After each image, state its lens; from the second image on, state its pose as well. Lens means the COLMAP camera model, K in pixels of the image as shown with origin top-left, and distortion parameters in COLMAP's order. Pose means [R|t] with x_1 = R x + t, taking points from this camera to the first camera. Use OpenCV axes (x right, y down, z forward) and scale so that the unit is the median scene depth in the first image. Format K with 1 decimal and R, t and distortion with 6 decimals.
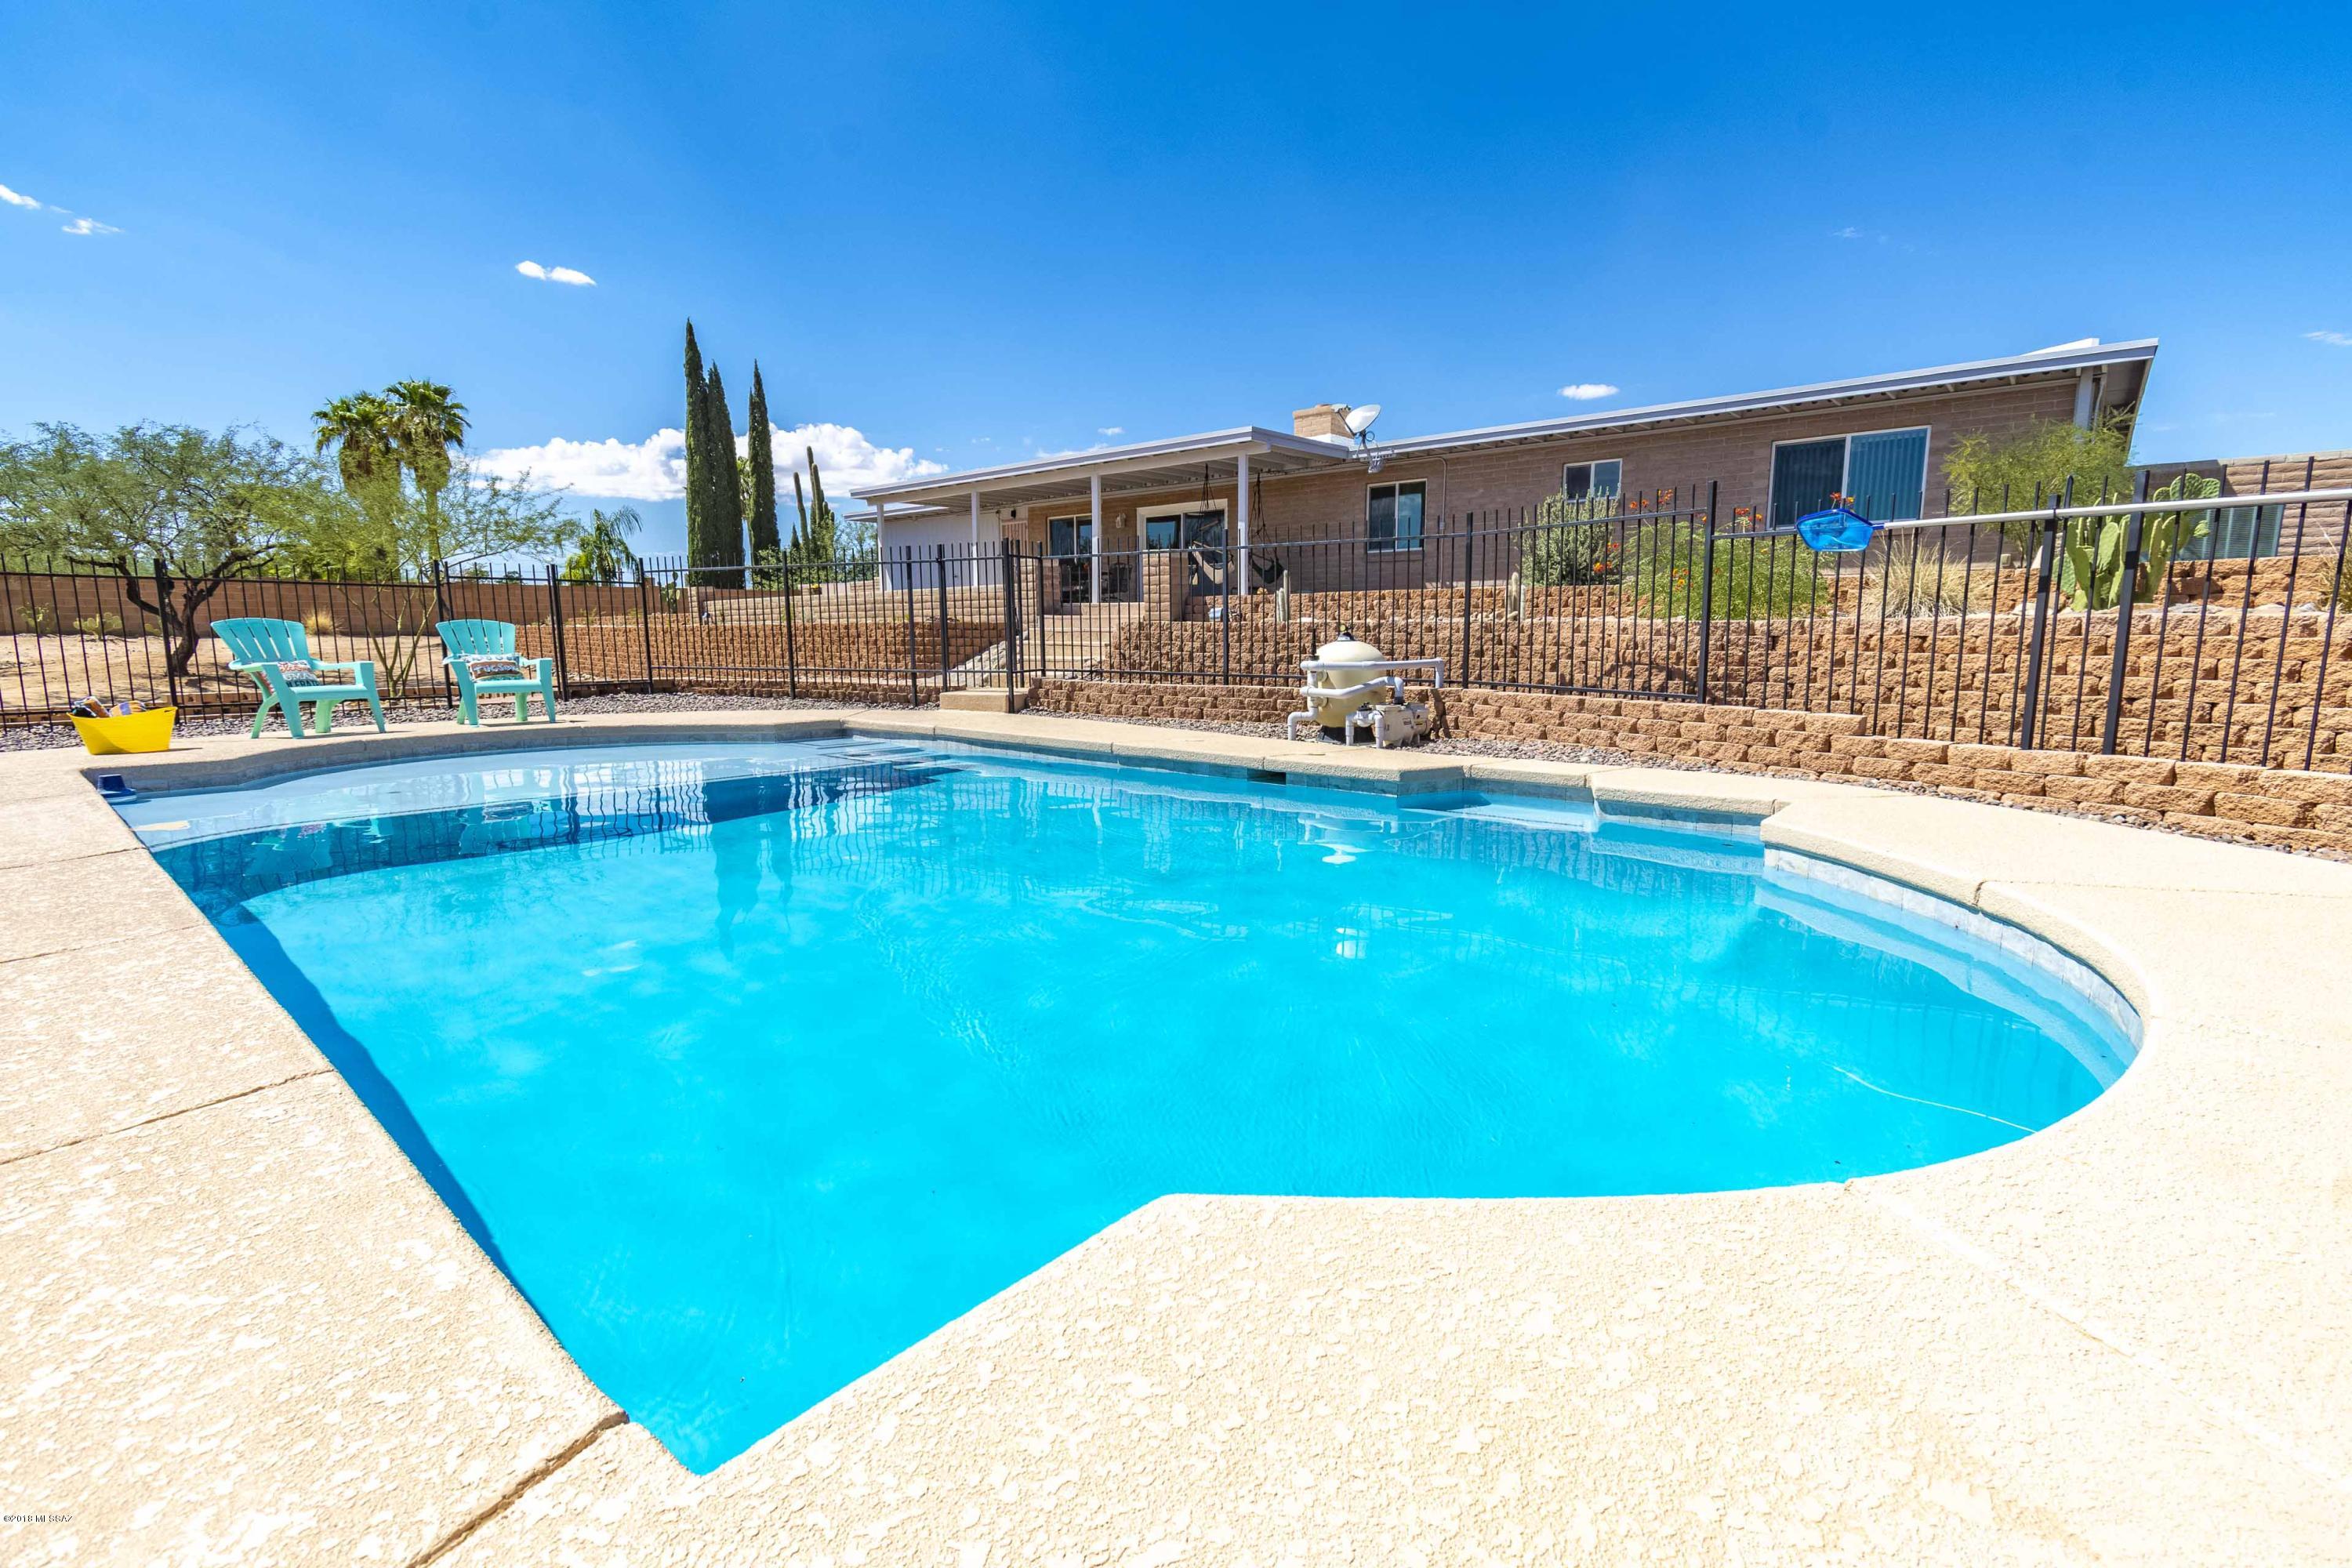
lens RADIAL K [[1036.6, 0, 1191.2], [0, 1036.6, 785.7], [0, 0, 1]] dist [-0.001777, -0.000306]
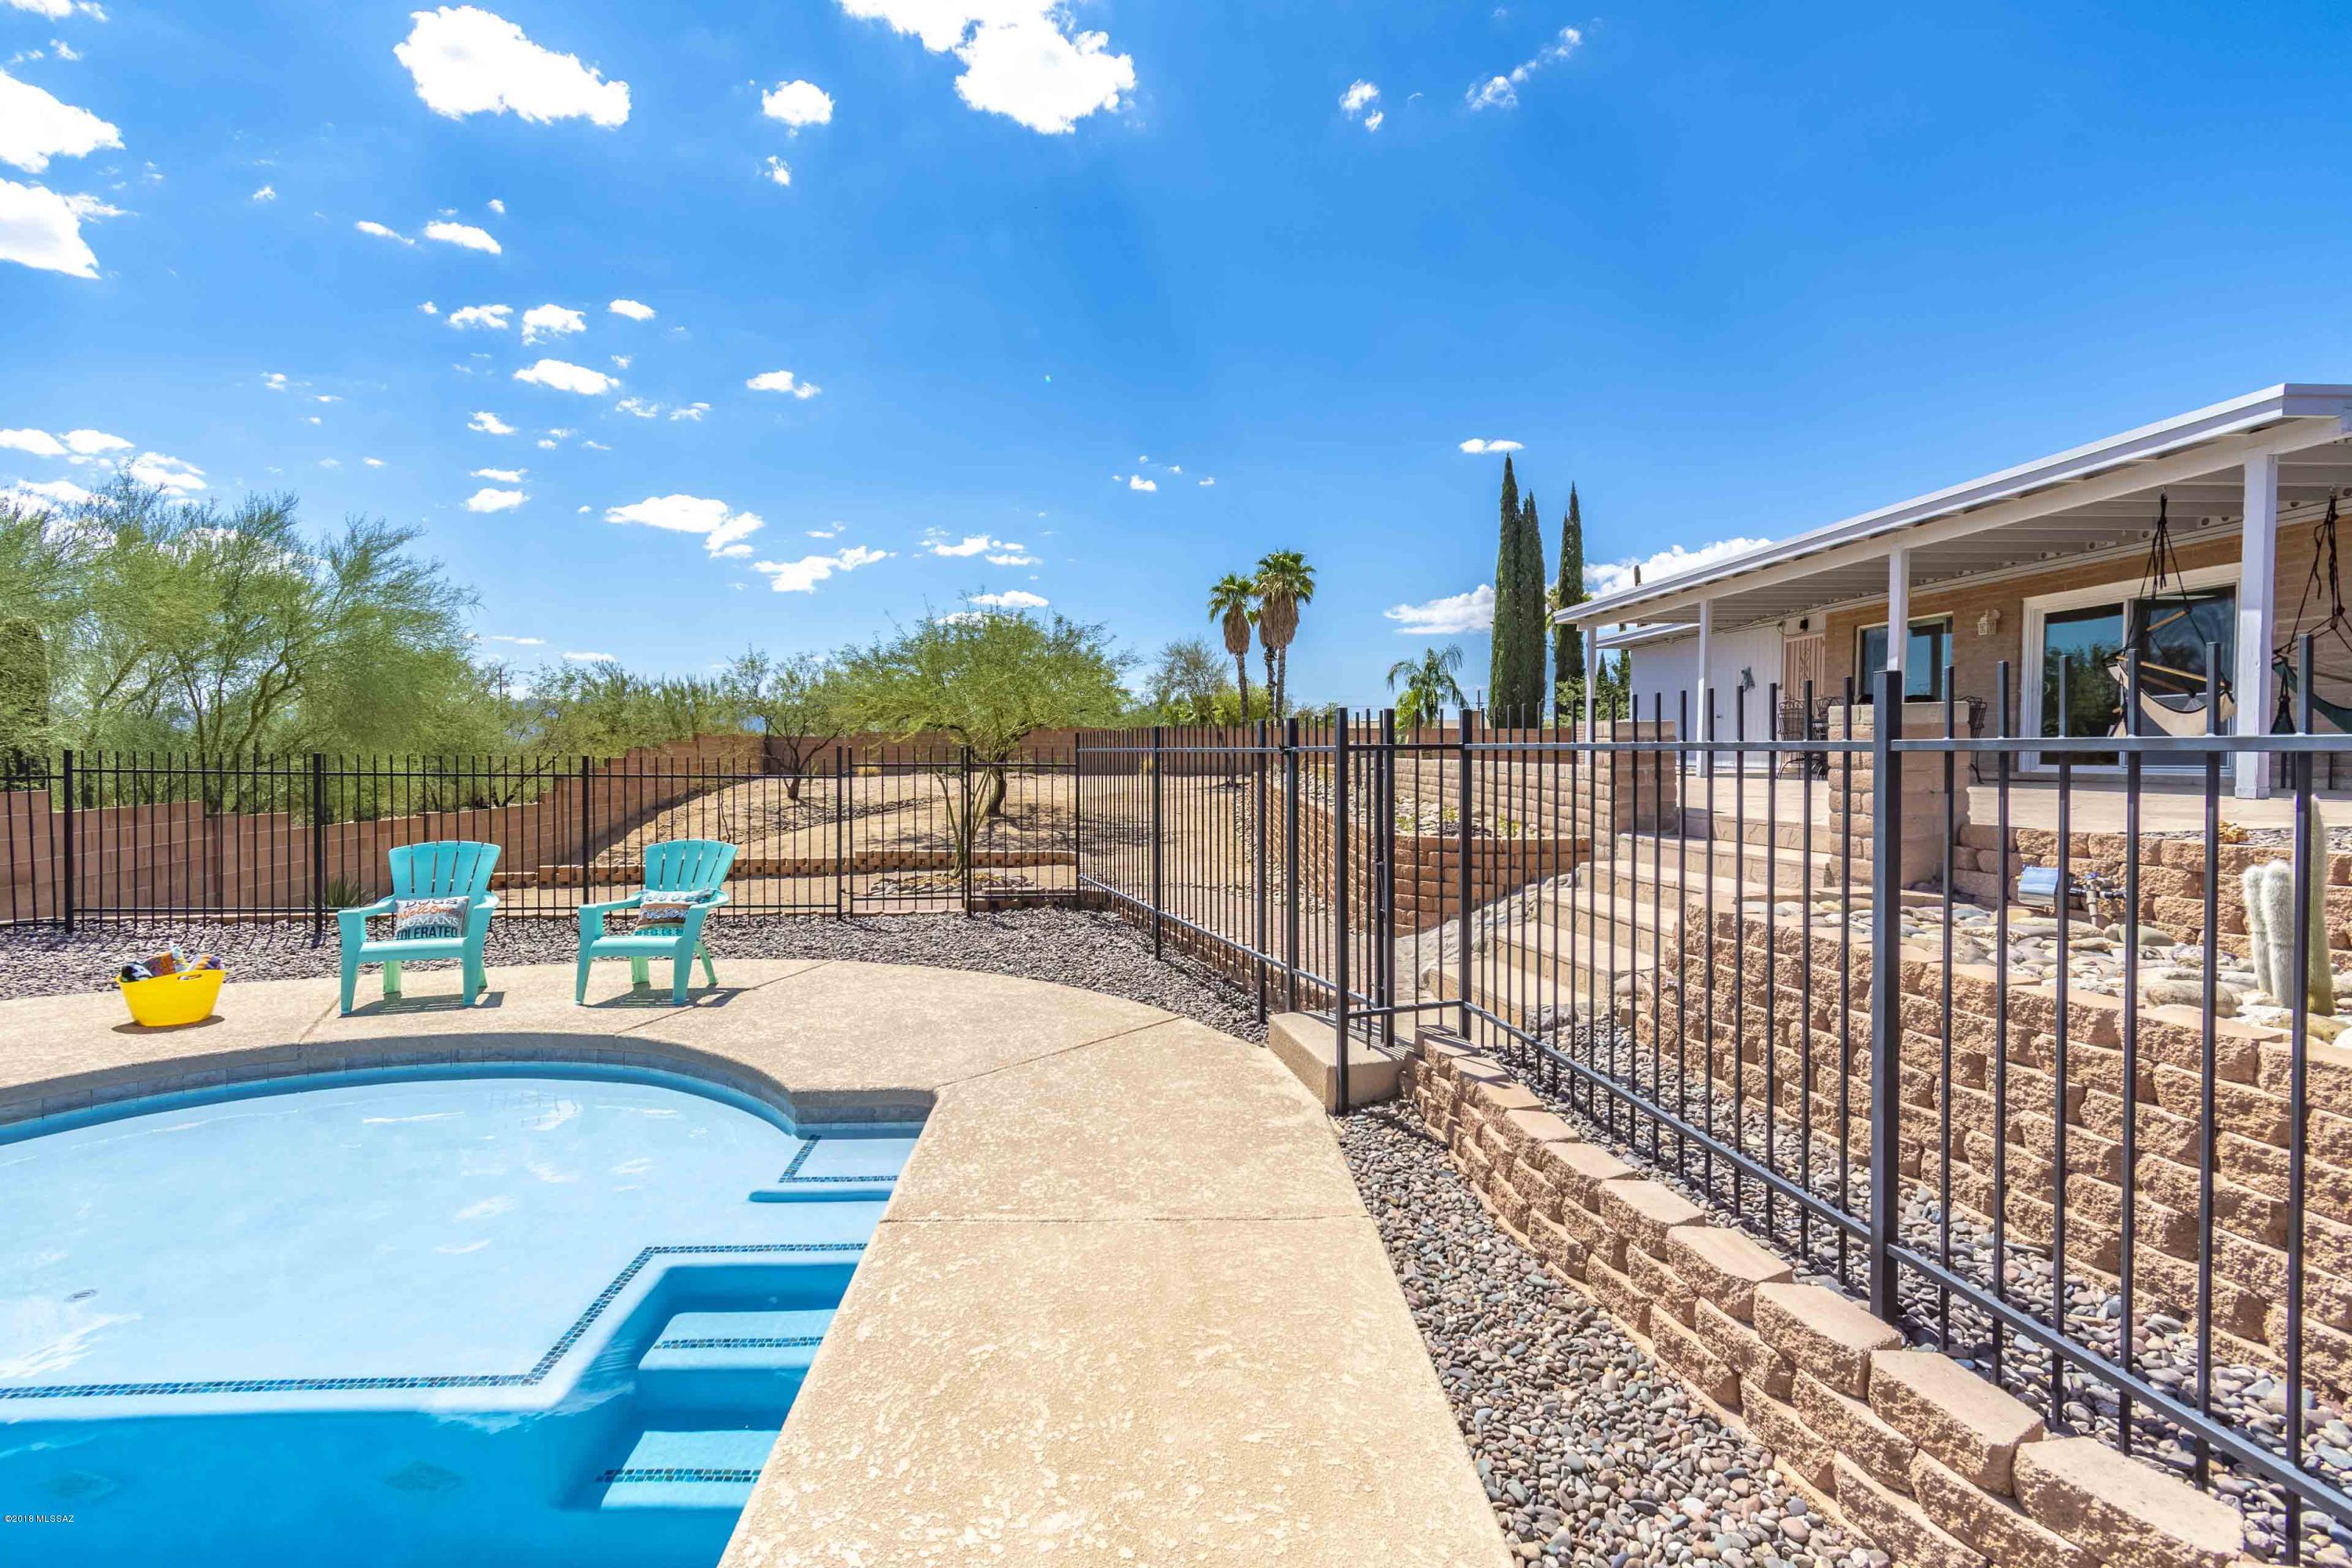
lens RADIAL K [[1036.6, 0, 1183.4], [0, 1036.6, 777.2], [0, 0, 1]] dist [-0.001777, -0.000306]
pose [[0.691423, 0.022858, -0.722089, 0.021746], [-0.111357, 0.990927, -0.075261, -0.041782], [0.713817, 0.132447, 0.687695, 0.159582]]
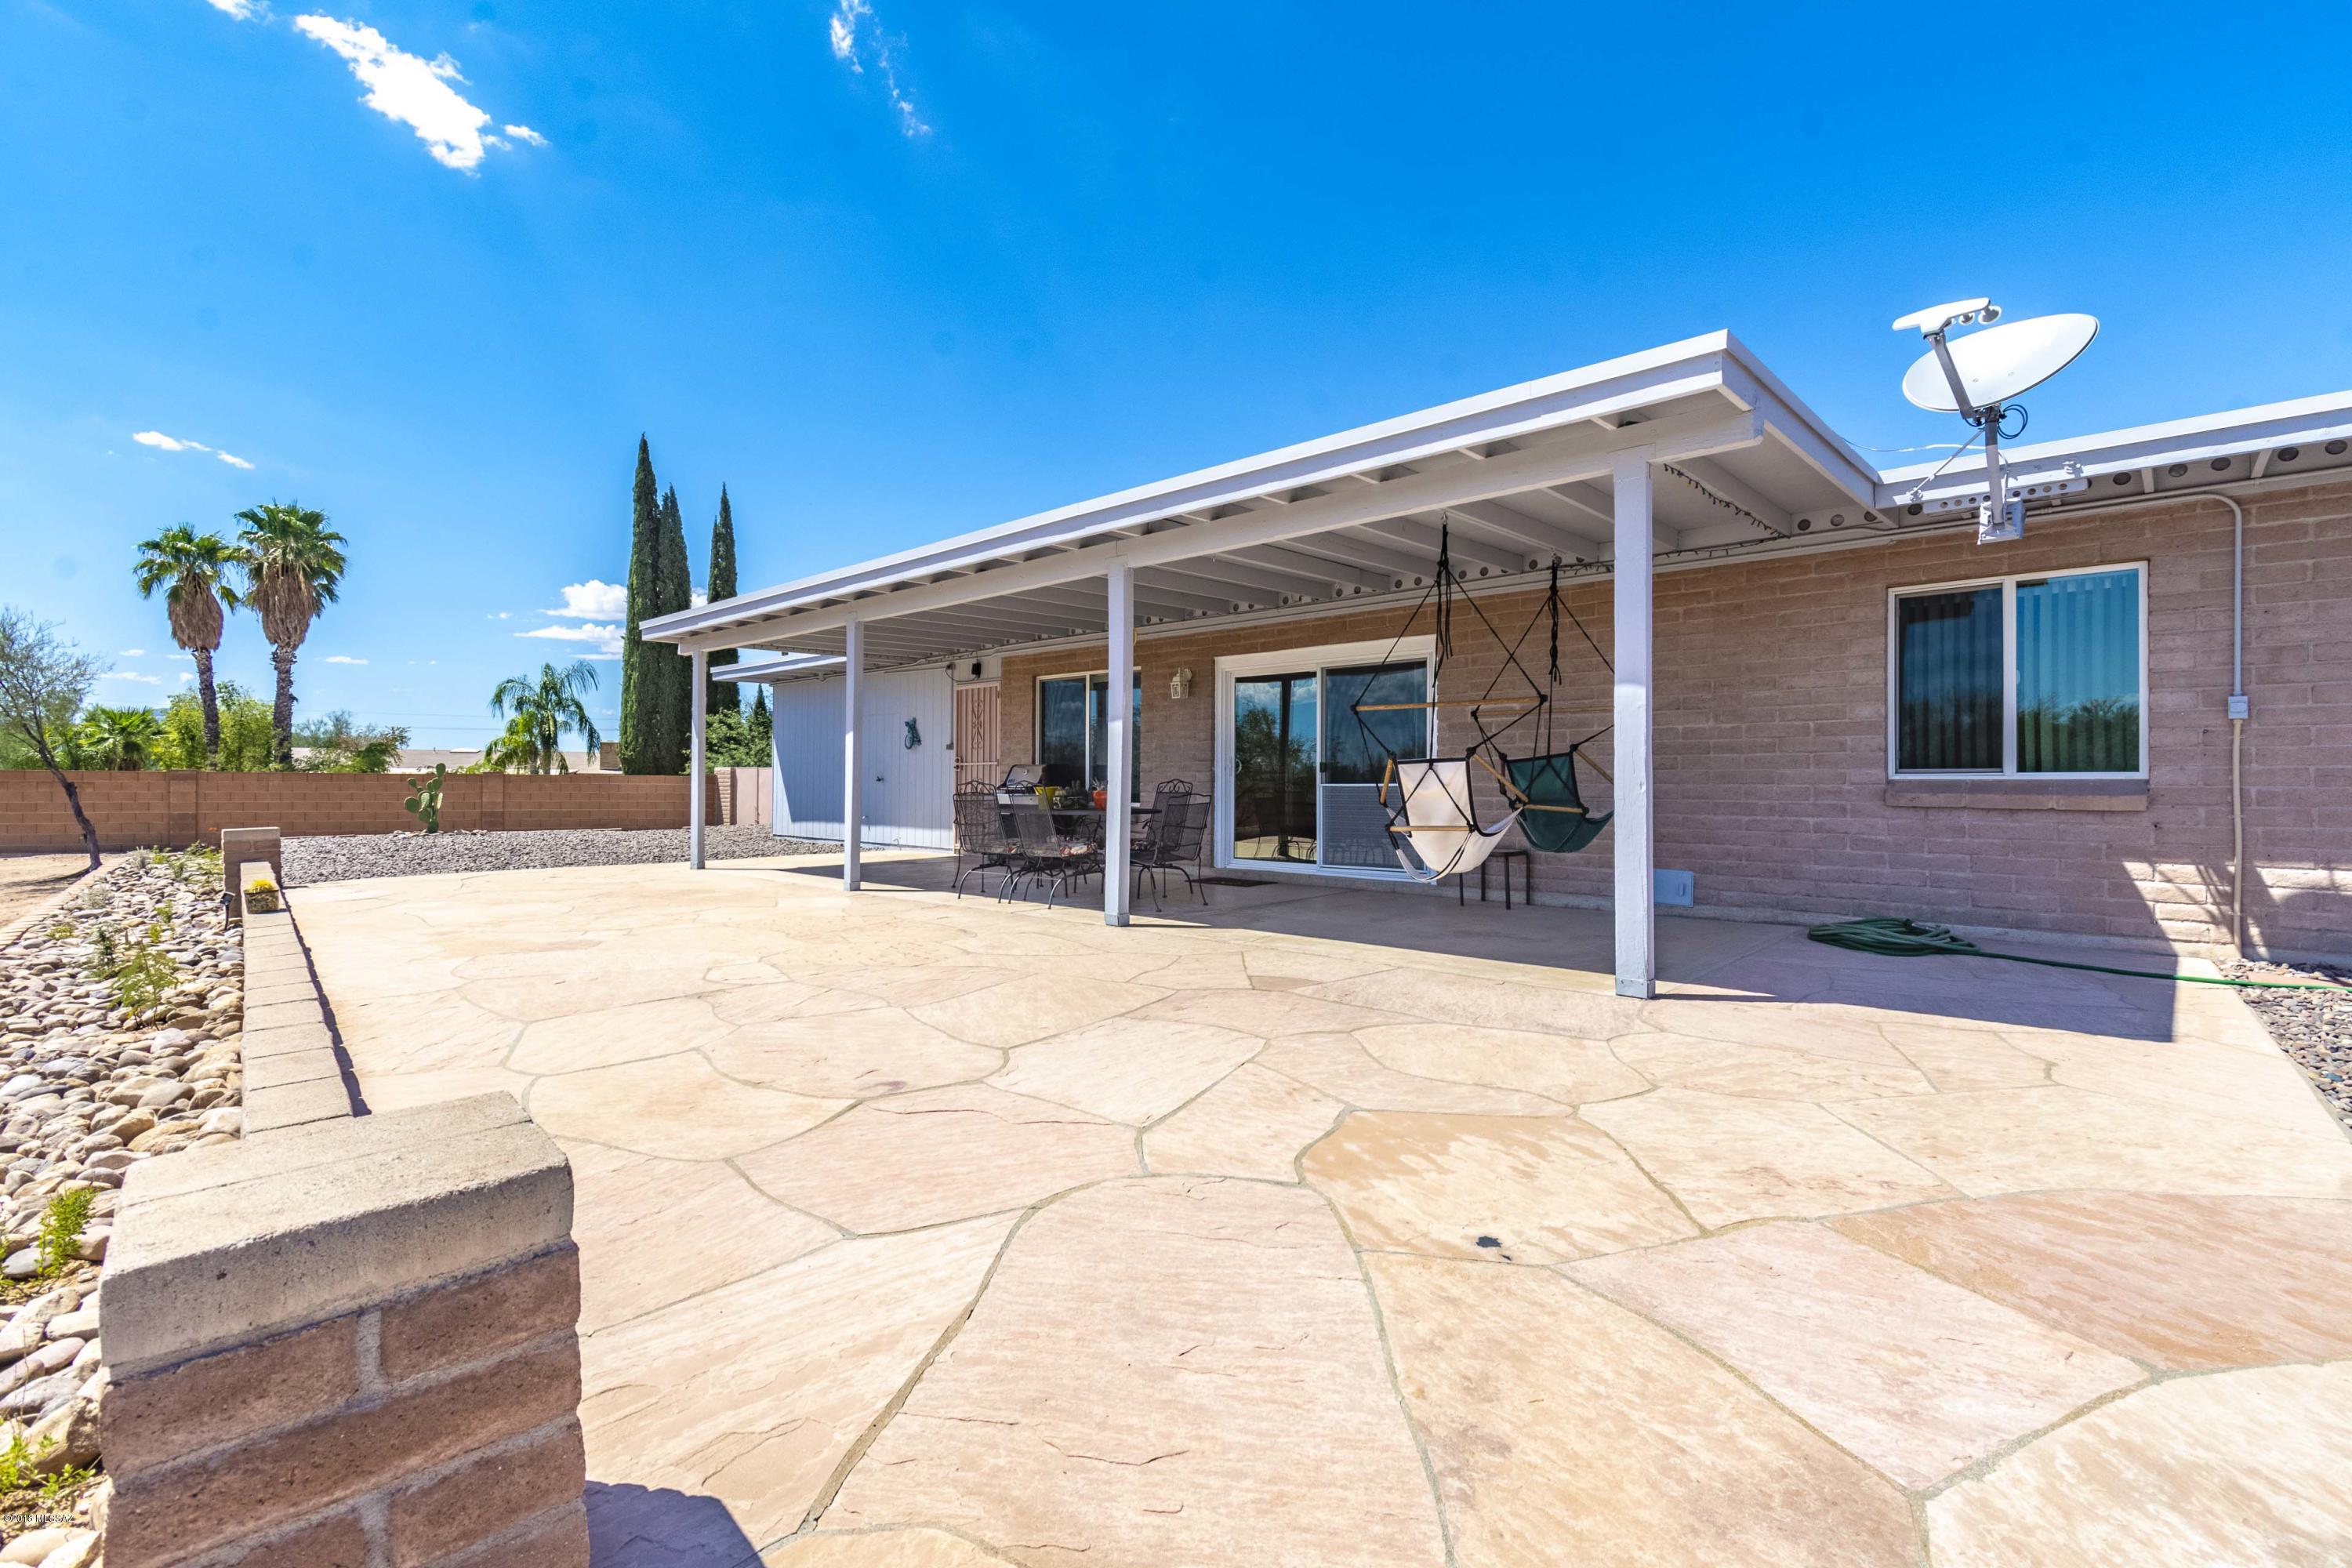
lens RADIAL K [[1036.6, 0, 1189.0], [0, 1036.6, 777.4], [0, 0, 1]] dist [-0.001777, -0.000306]
pose [[0.998855, 0.002792, -0.047761, -0.022358], [-0.009893, 0.988773, -0.149099, -0.077433], [0.046808, 0.149401, 0.987668, 0.292263]]
